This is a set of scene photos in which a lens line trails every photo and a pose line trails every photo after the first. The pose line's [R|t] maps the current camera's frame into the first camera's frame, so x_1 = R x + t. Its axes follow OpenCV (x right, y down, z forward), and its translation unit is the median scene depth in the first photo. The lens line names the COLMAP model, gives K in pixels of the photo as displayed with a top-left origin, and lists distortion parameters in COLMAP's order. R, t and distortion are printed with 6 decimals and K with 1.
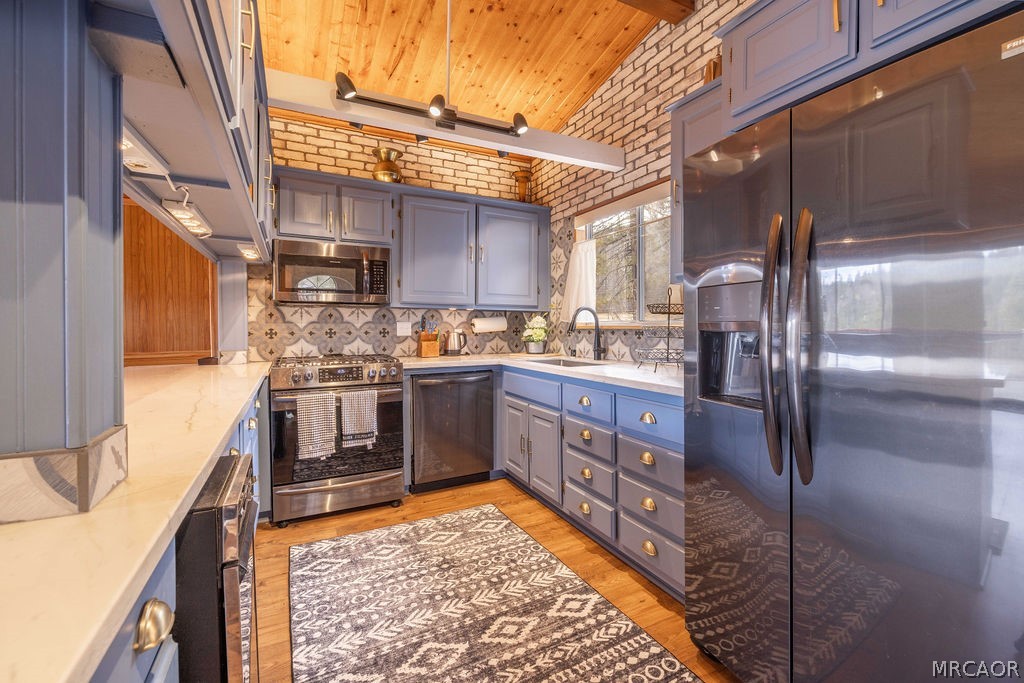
lens RADIAL K [[437.6, 0, 505.6], [0, 437.6, 333.3], [0, 0, 1]] dist [-0.000626, 0.000148]
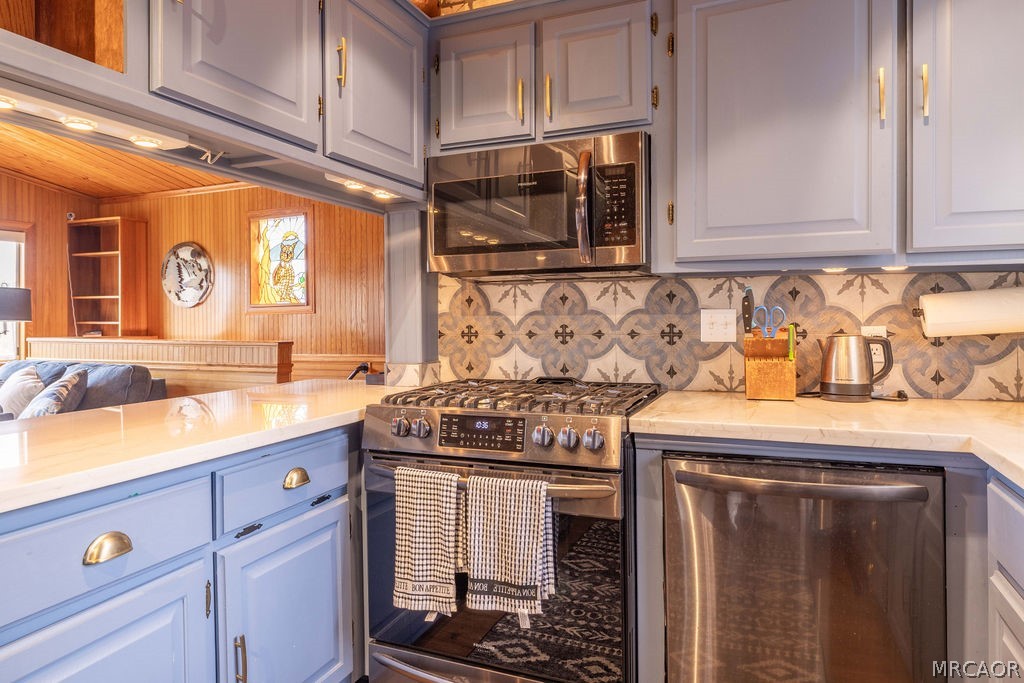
lens RADIAL K [[593.6, 0, 548.2], [0, 593.6, 319.8], [0, 0, 1]] dist [0.002462, 0.000941]
pose [[0.664816, -0.005033, -0.746990, 0.092696], [-0.003353, 0.999947, -0.009721, -0.010115], [0.747000, 0.008967, 0.664764, 0.548112]]
